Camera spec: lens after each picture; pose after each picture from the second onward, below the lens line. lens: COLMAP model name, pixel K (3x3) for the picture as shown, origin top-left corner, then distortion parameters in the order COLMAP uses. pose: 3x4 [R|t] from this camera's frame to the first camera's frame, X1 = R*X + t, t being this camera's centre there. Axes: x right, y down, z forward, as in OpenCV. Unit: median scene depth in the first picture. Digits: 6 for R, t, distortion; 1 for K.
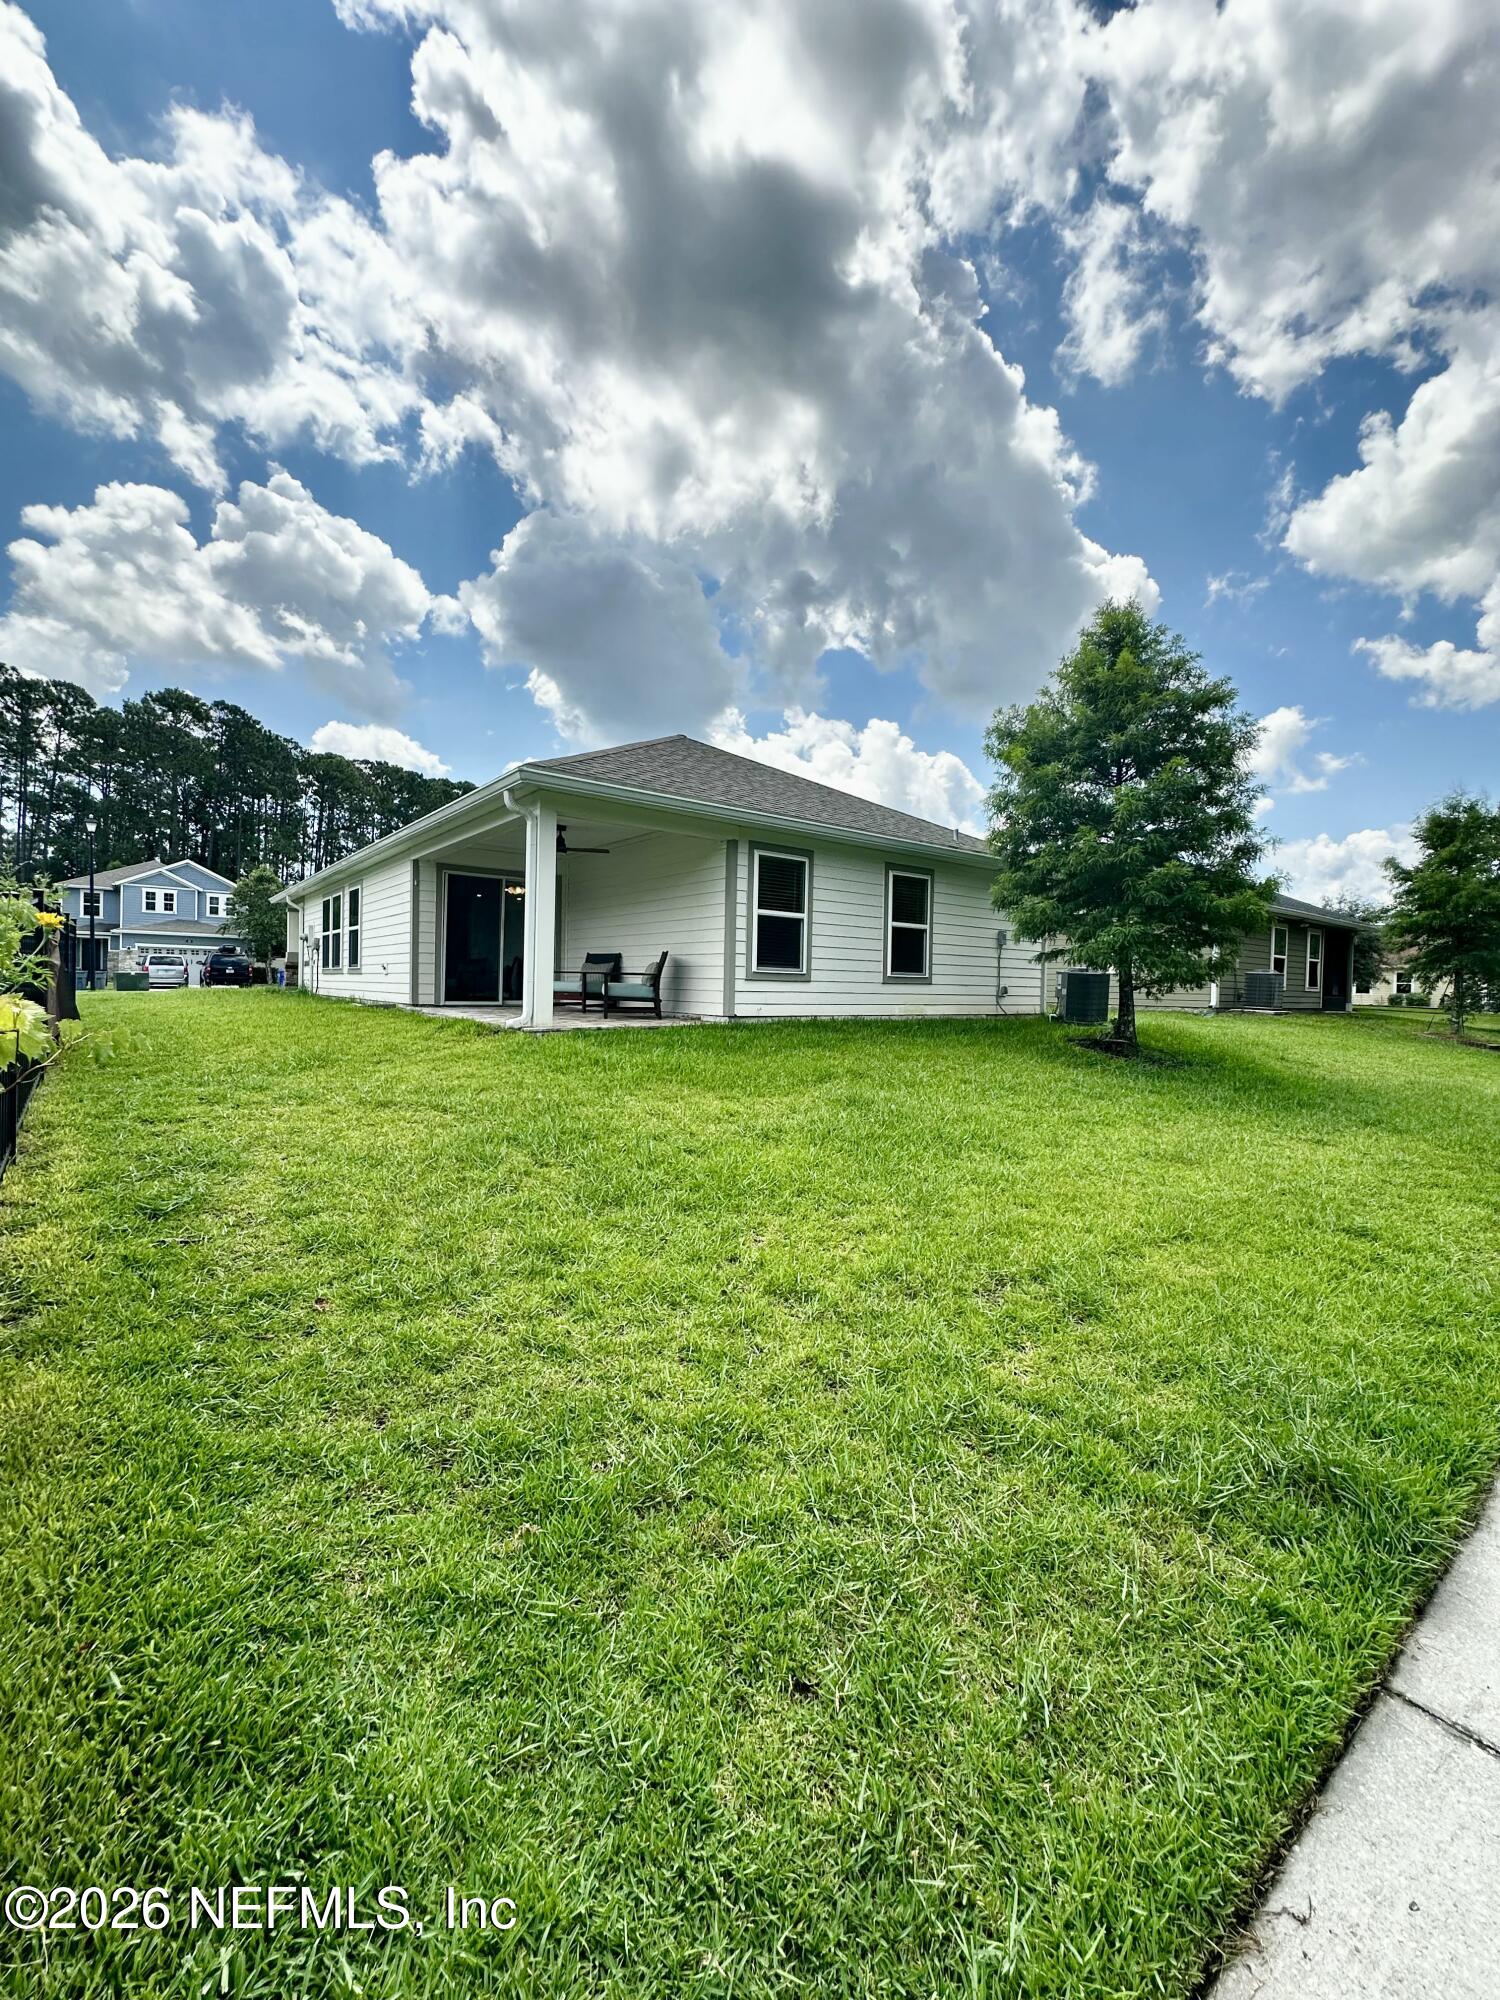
lens RADIAL K [[798.1, 0, 745.4], [0, 798.1, 999.0], [0, 0, 1]] dist [-0.008707, 0.002684]
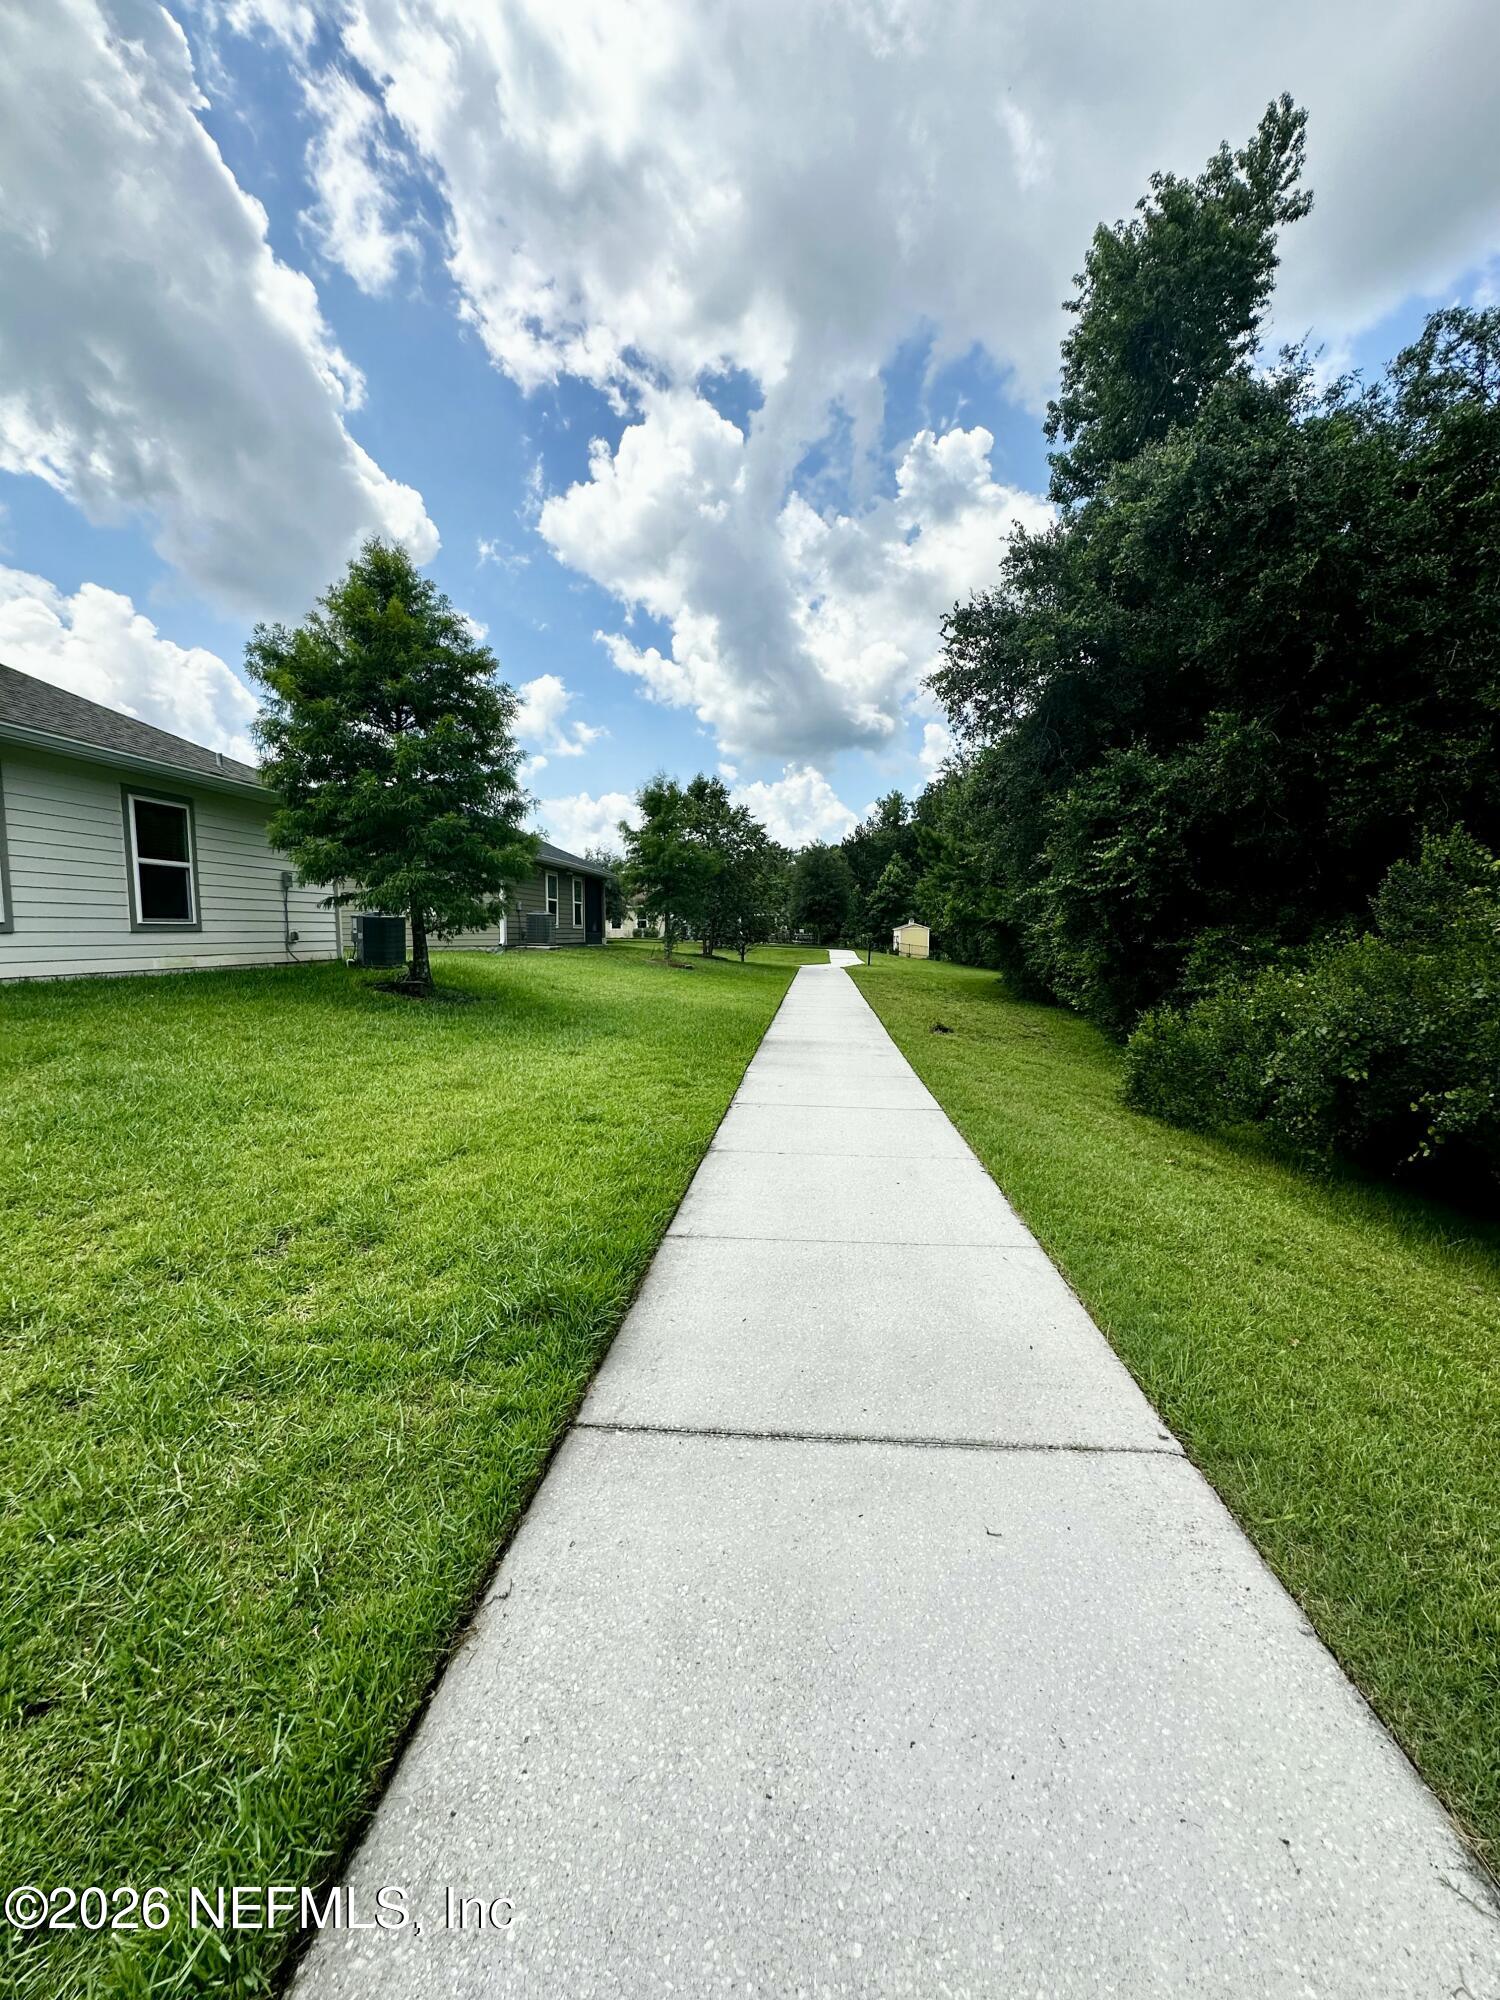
lens RADIAL K [[808.0, 0, 750.0], [0, 808.0, 1000.0], [0, 0, 1]] dist [0.007502, 0.000305]
pose [[0.692736, -0.087511, 0.715862, 0.008398], [0.029881, 0.995241, 0.092747, -0.009819], [-0.720572, -0.042858, 0.692055, -0.059166]]
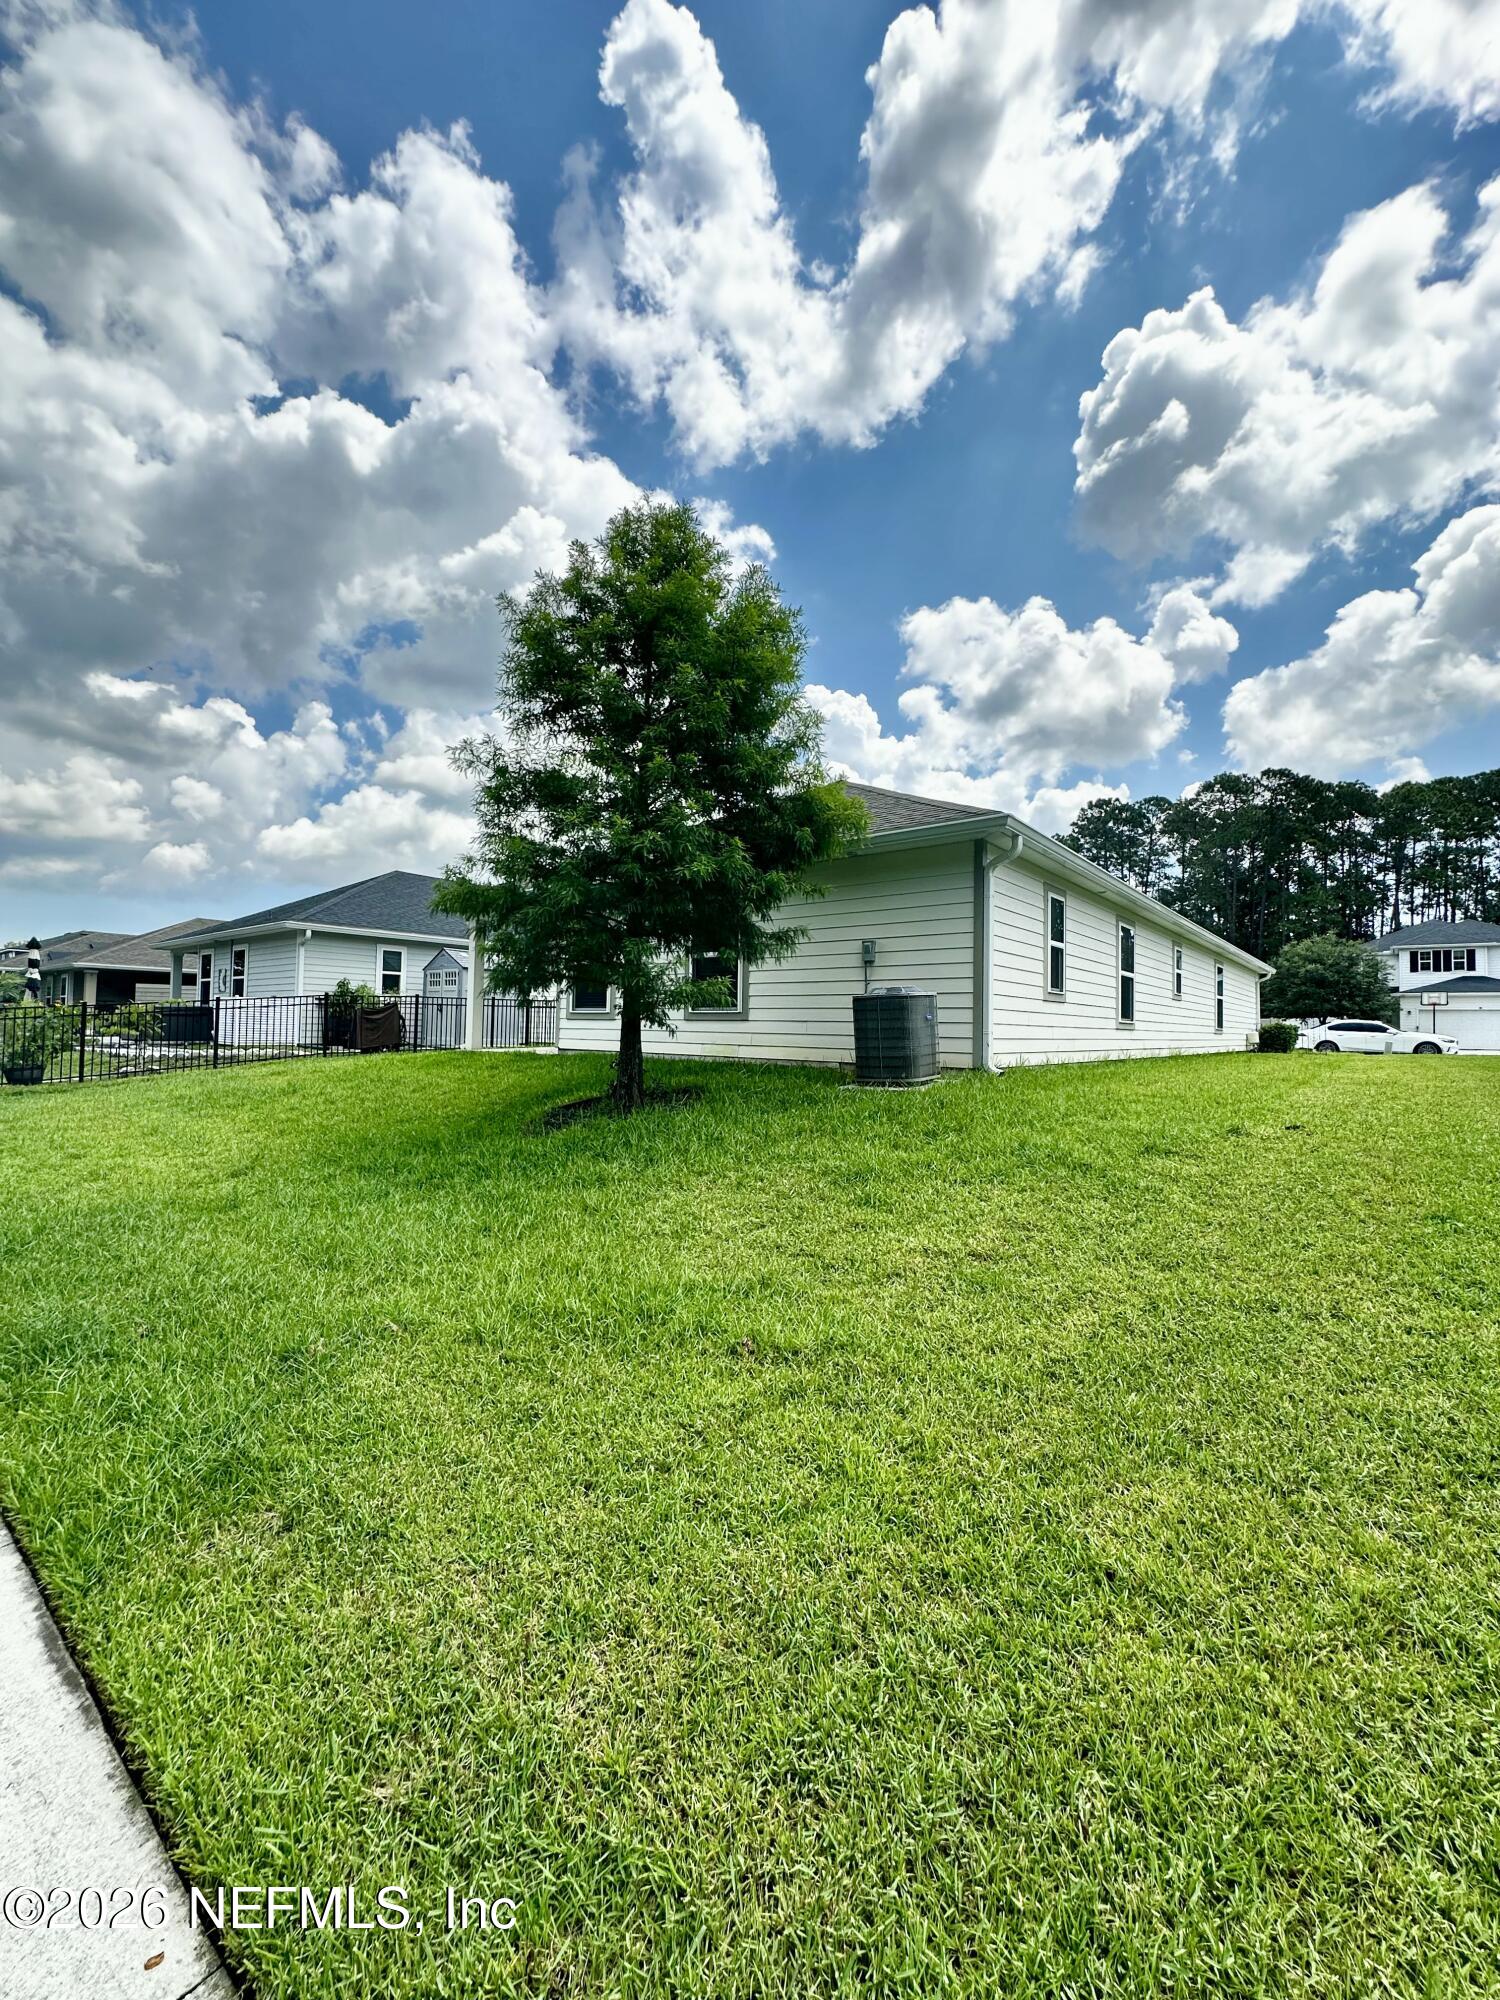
lens RADIAL K [[798.1, 0, 745.4], [0, 798.1, 999.0], [0, 0, 1]] dist [-0.008707, 0.002684]
pose [[0.213855, -0.053427, -0.975403, 1.193576], [-0.029564, 0.997692, -0.061129, 0.011625], [0.976418, 0.041909, 0.211782, 0.940528]]
